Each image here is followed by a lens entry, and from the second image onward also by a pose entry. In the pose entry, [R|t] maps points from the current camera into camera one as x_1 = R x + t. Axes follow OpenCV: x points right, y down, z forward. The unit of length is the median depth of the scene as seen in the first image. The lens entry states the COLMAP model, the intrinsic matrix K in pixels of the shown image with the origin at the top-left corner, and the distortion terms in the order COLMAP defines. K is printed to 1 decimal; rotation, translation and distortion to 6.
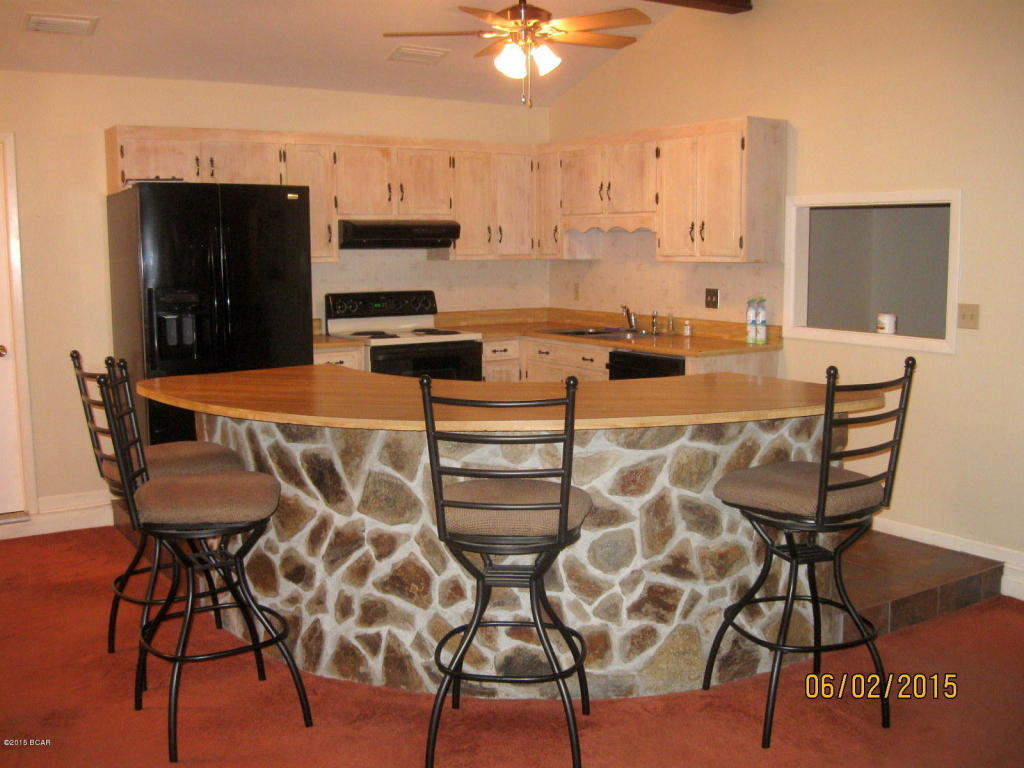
lens RADIAL K [[1075.6, 0, 514.9], [0, 1075.6, 391.0], [0, 0, 1]] dist [-0.093790, 0.000000]
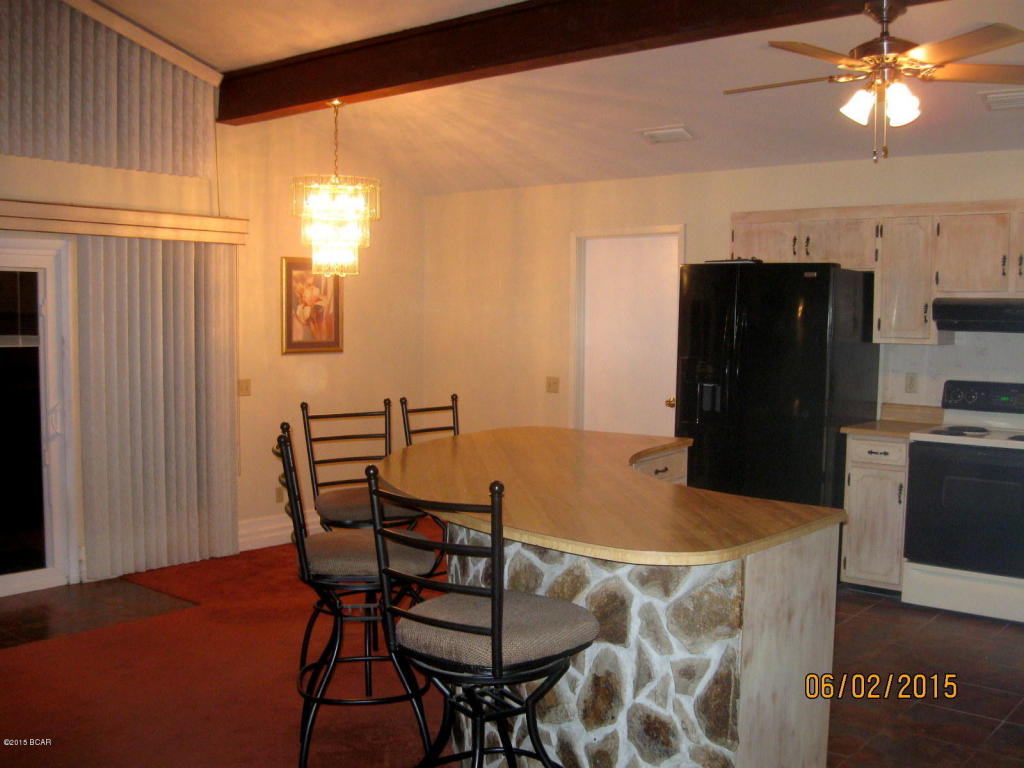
lens RADIAL K [[1075.6, 0, 512.7], [0, 1075.6, 388.1], [0, 0, 1]] dist [-0.093790, 0.000000]
pose [[0.273140, 0.078988, -0.958726, 0.673176], [-0.145440, 0.988558, 0.040010, -0.079540], [0.950916, 0.128509, 0.281503, 0.485002]]
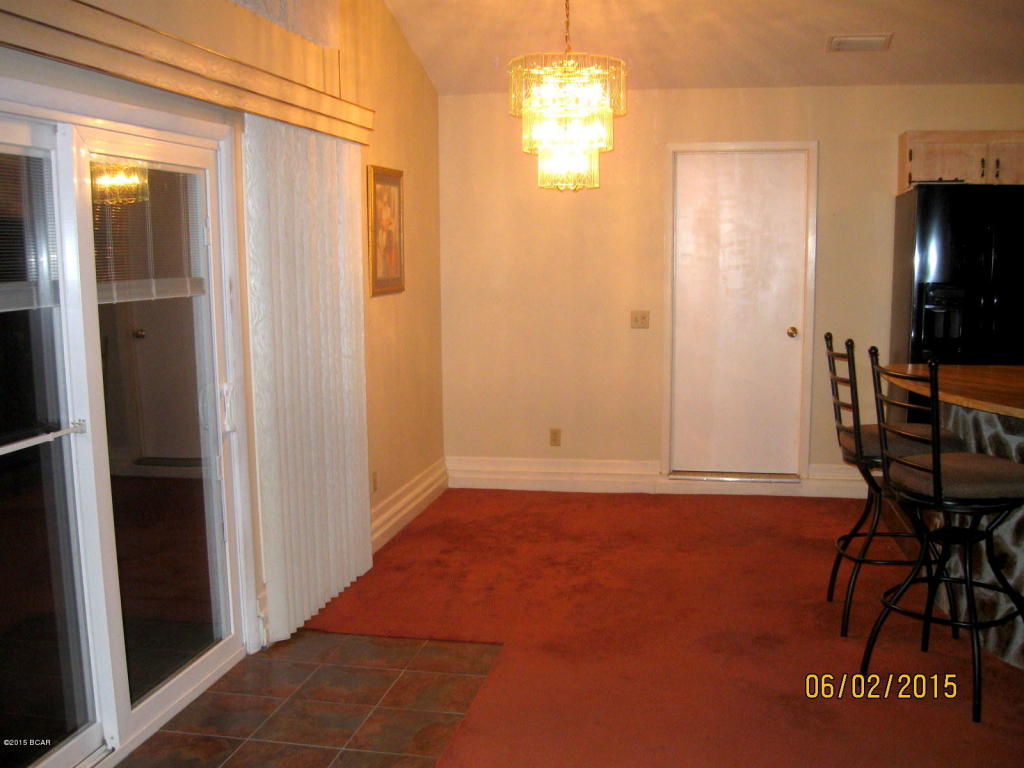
lens RADIAL K [[1075.6, 0, 518.8], [0, 1075.6, 380.0], [0, 0, 1]] dist [-0.093790, 0.000000]
pose [[0.726113, 0.092819, -0.681282, 0.095131], [-0.097988, 0.994702, 0.031083, 0.007079], [0.680557, 0.044188, 0.731361, -0.051304]]
